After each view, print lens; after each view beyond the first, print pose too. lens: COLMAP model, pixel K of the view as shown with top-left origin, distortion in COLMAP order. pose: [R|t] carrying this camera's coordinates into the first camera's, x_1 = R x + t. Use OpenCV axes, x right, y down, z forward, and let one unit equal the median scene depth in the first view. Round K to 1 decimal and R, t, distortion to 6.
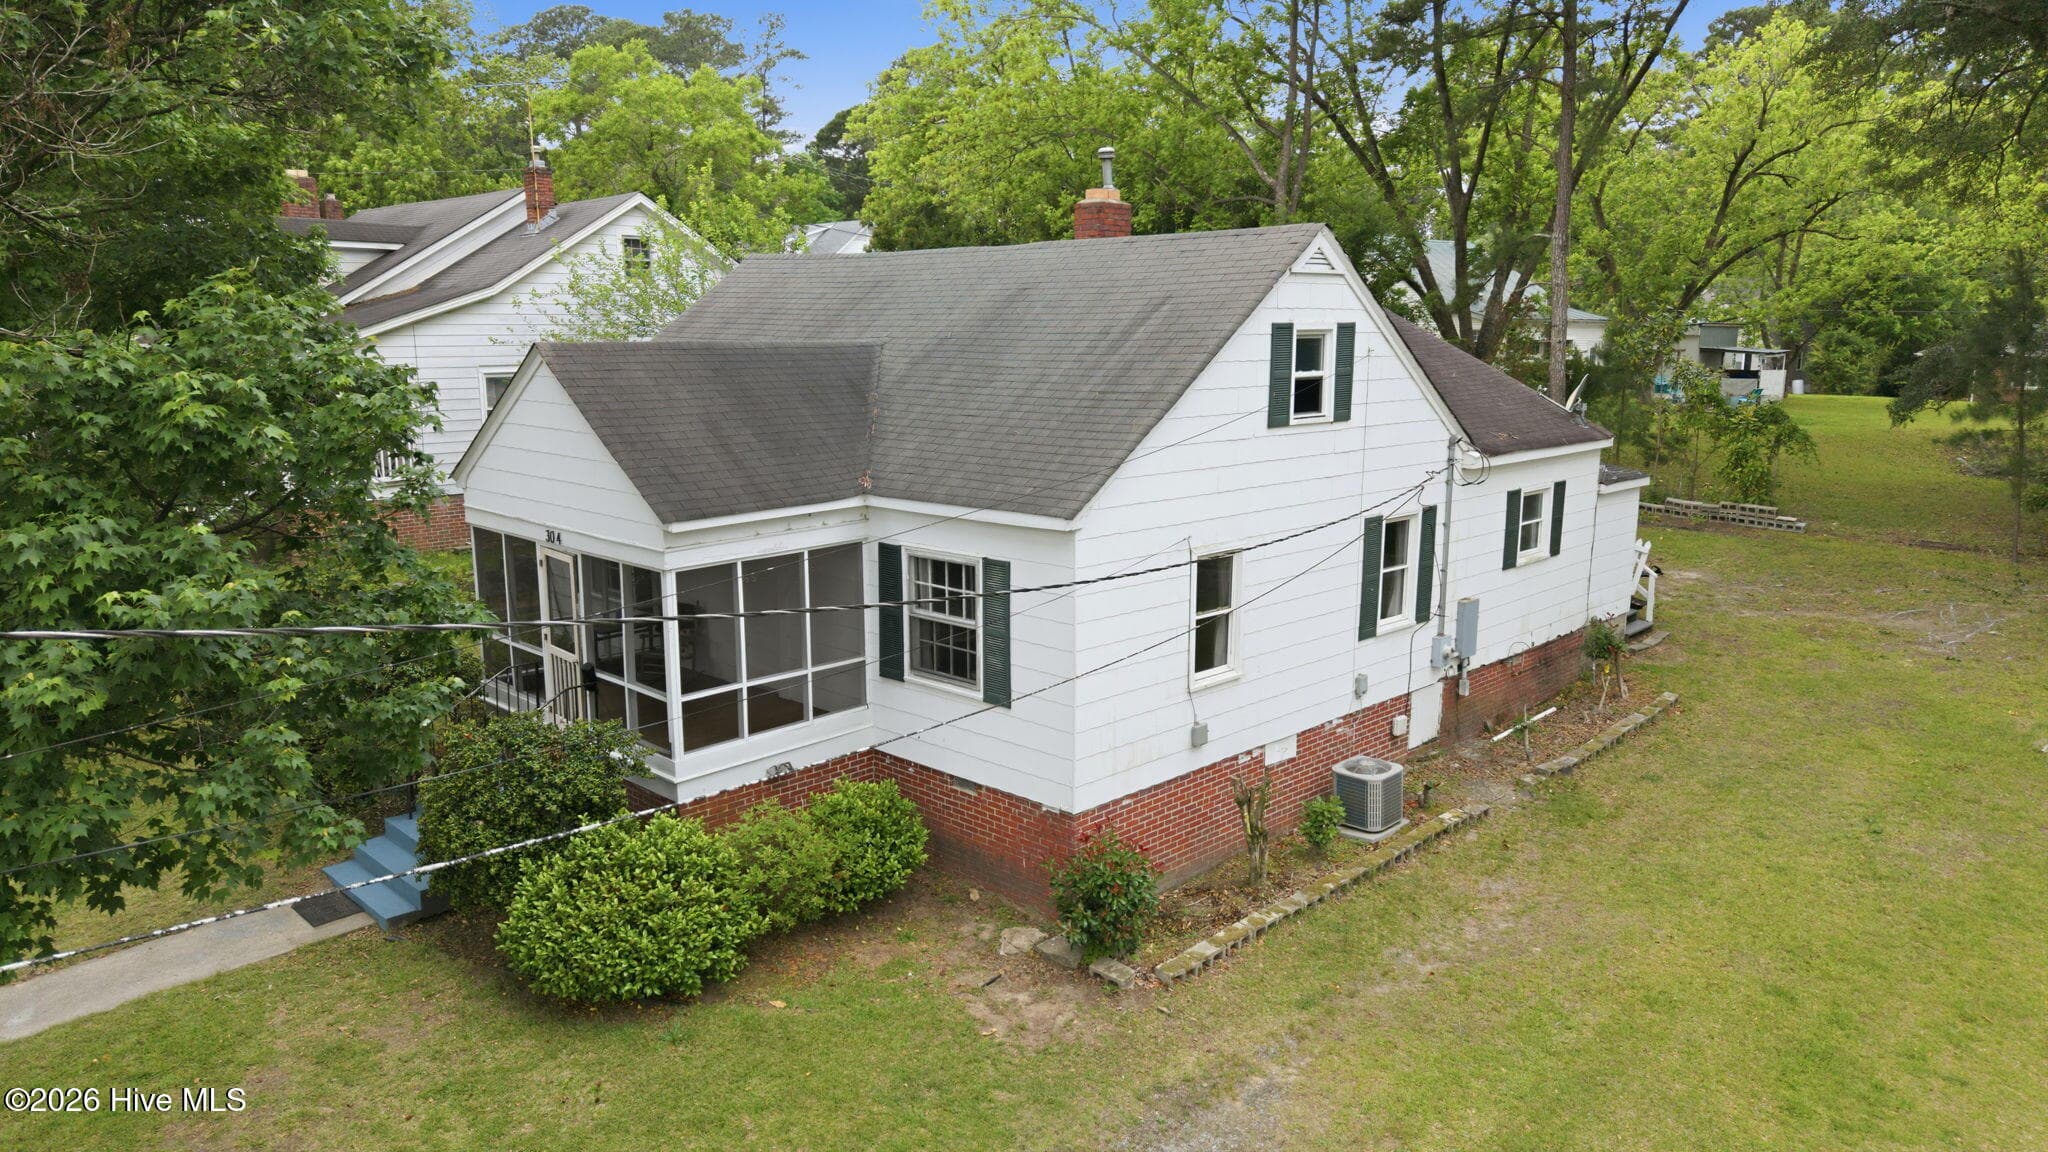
lens RADIAL K [[1346.5, 0, 1034.3], [0, 1346.5, 583.0], [0, 0, 1]] dist [0.027609, -0.000421]
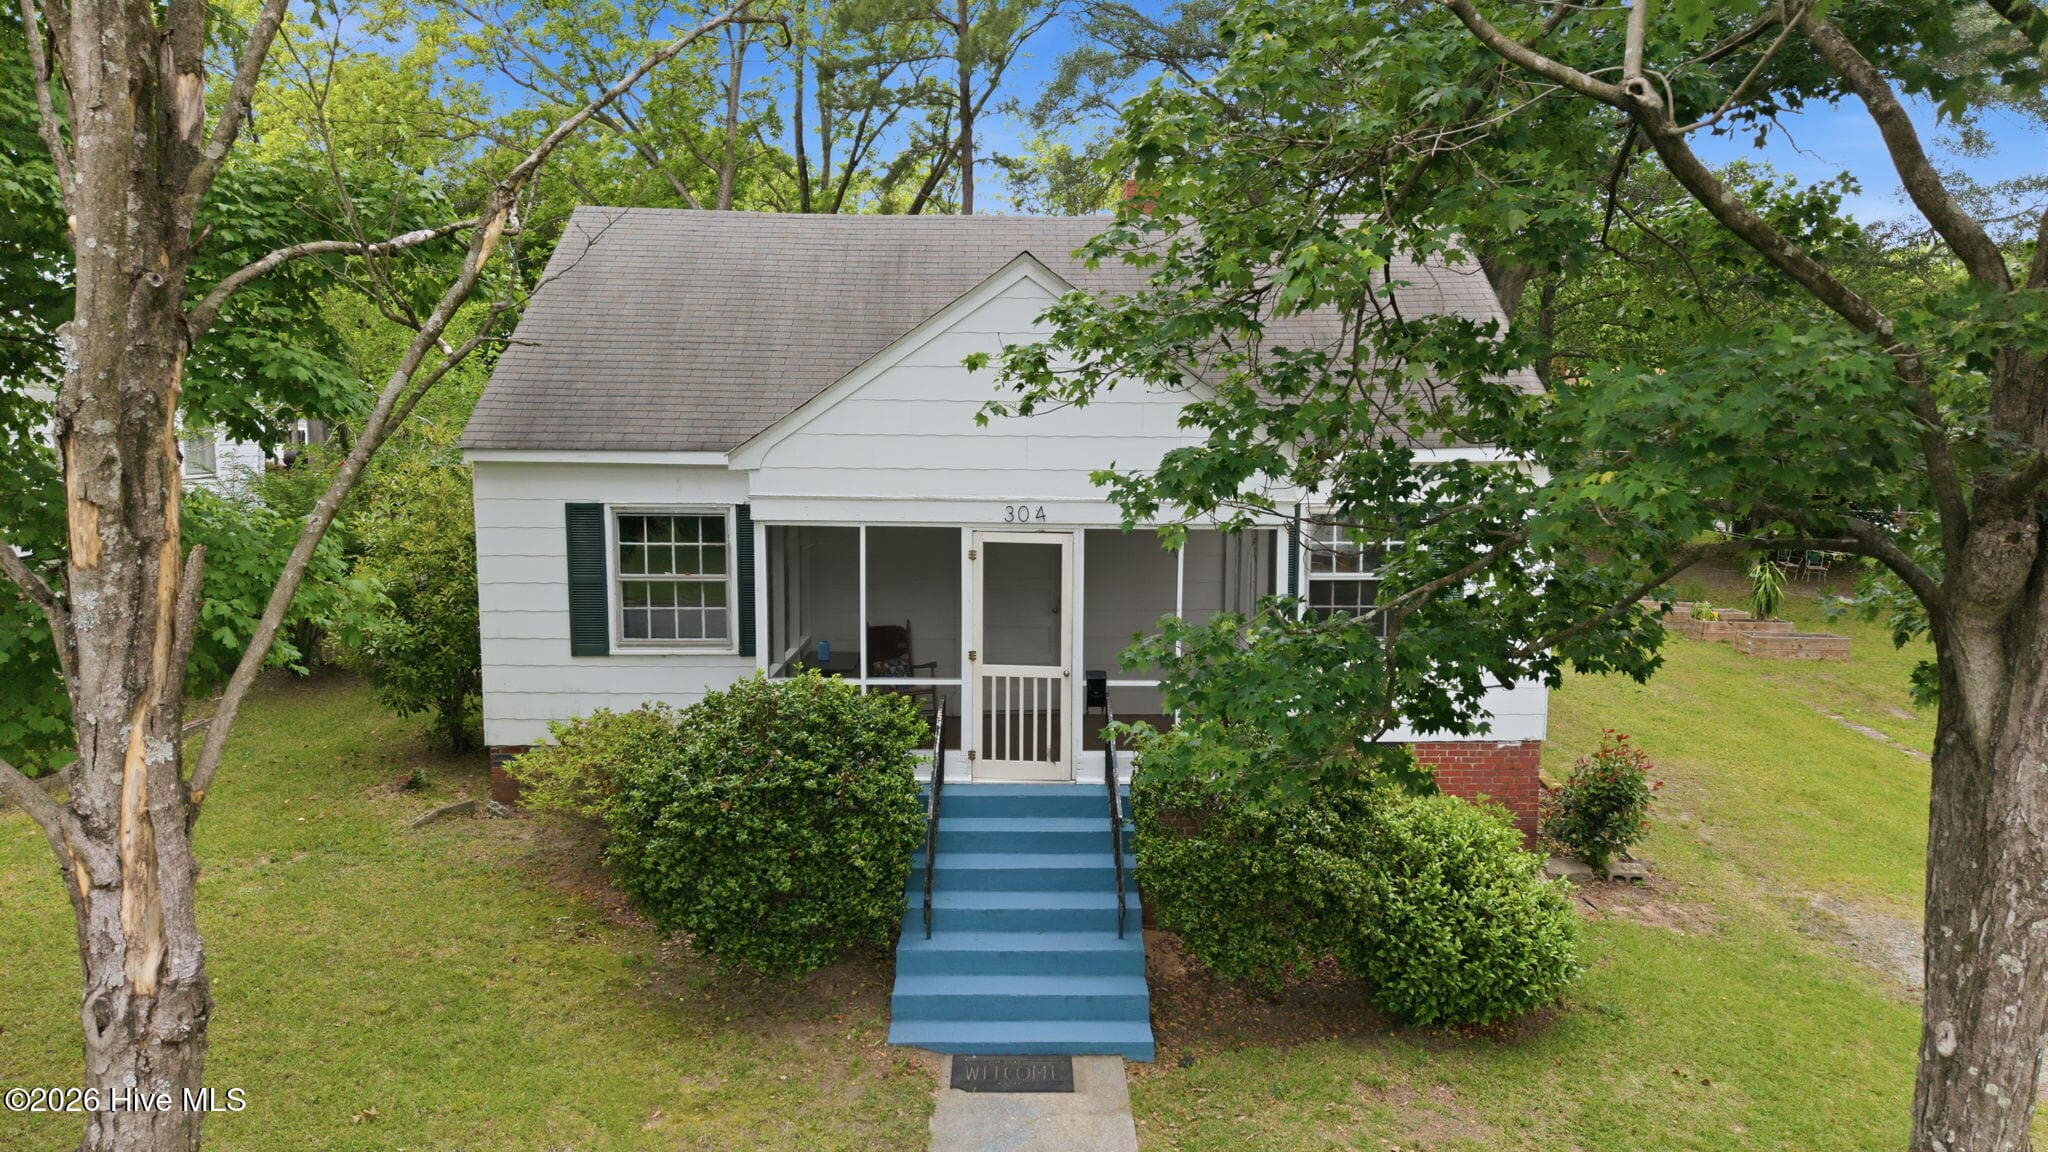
lens RADIAL K [[1358.2, 0, 1034.4], [0, 1358.2, 575.5], [0, 0, 1]] dist [0.037532, -0.041388]
pose [[0.702419, -0.074888, 0.707813, -0.938076], [0.117128, 0.993054, -0.011168, 0.010384], [-0.702060, 0.090749, 0.706312, 0.494012]]
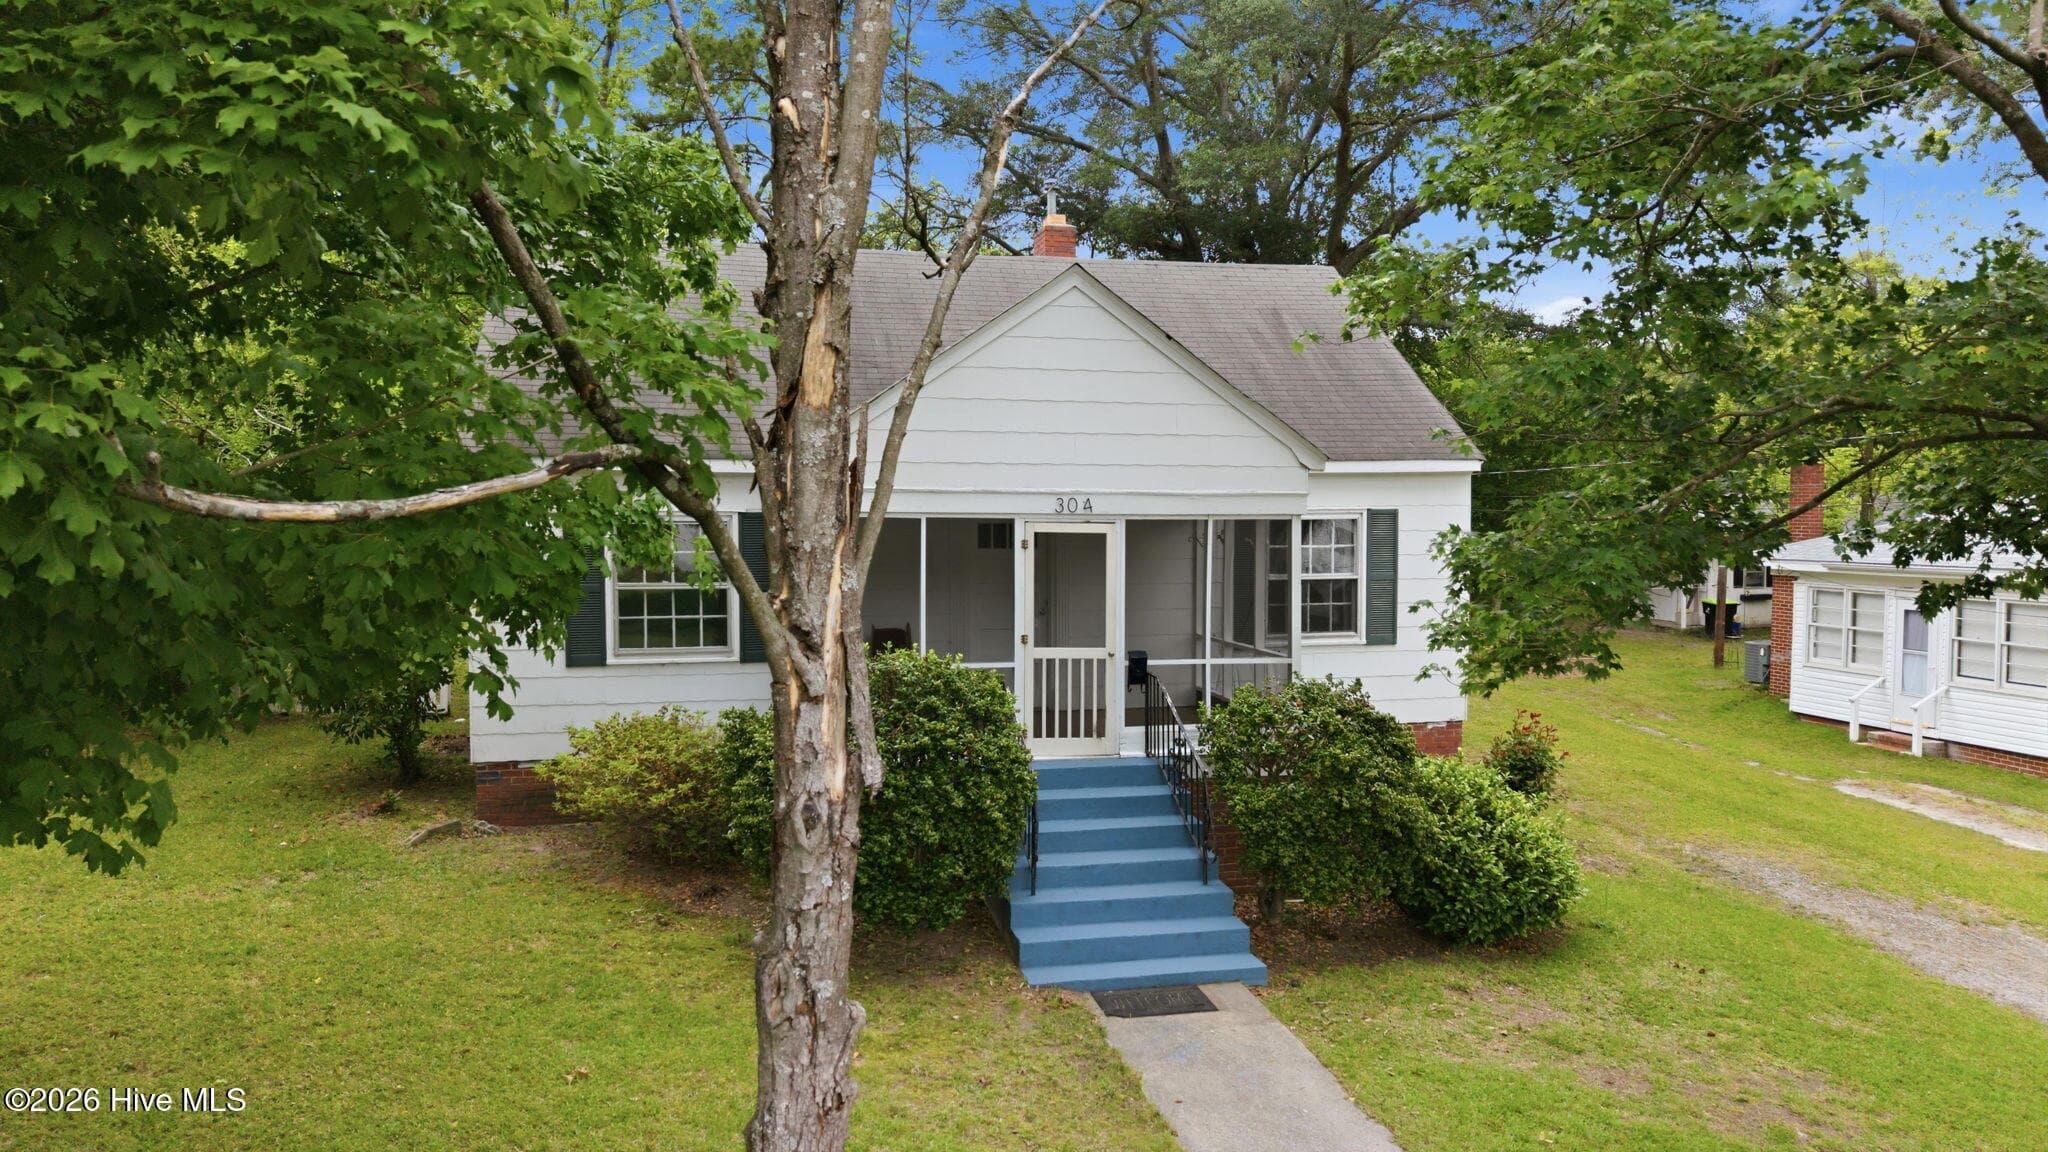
lens RADIAL K [[1358.2, 0, 1025.1], [0, 1358.2, 577.8], [0, 0, 1]] dist [0.037532, -0.041388]
pose [[0.541305, -0.042931, 0.839730, -1.114656], [0.142161, 0.988991, -0.041077, 0.041313], [-0.828721, 0.141612, 0.541449, 0.625183]]
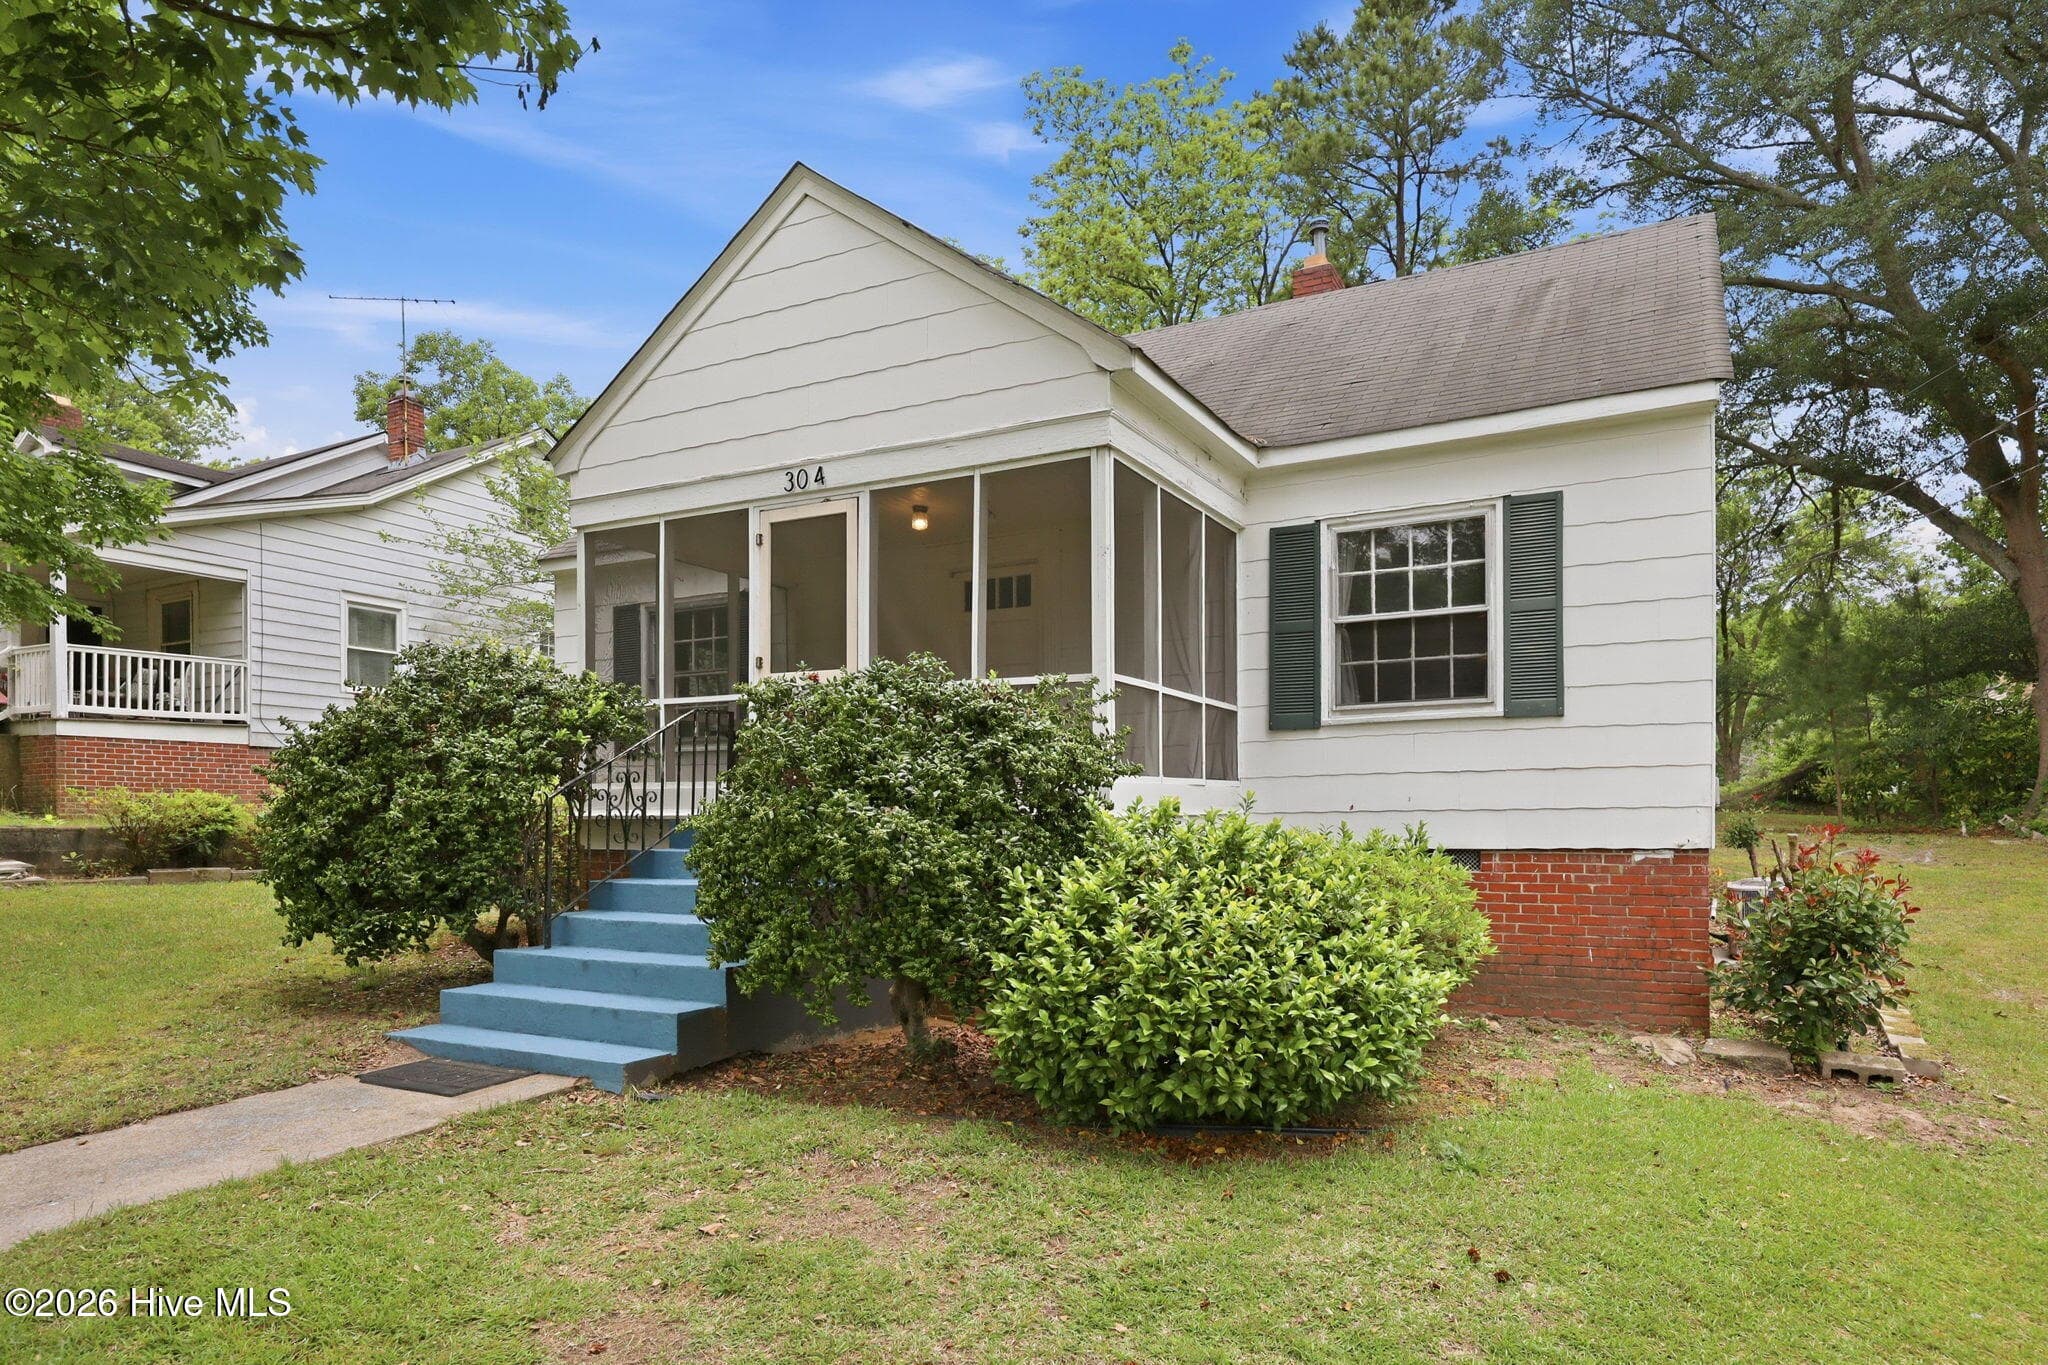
lens RADIAL K [[1207.3, 0, 1052.4], [0, 1207.3, 818.0], [0, 0, 1]] dist [-0.006574, 0.010836]
pose [[0.957251, -0.001639, 0.289254, -0.428008], [0.051828, 0.984773, -0.165942, 0.226431], [-0.284577, 0.173839, 0.942760, 0.508328]]
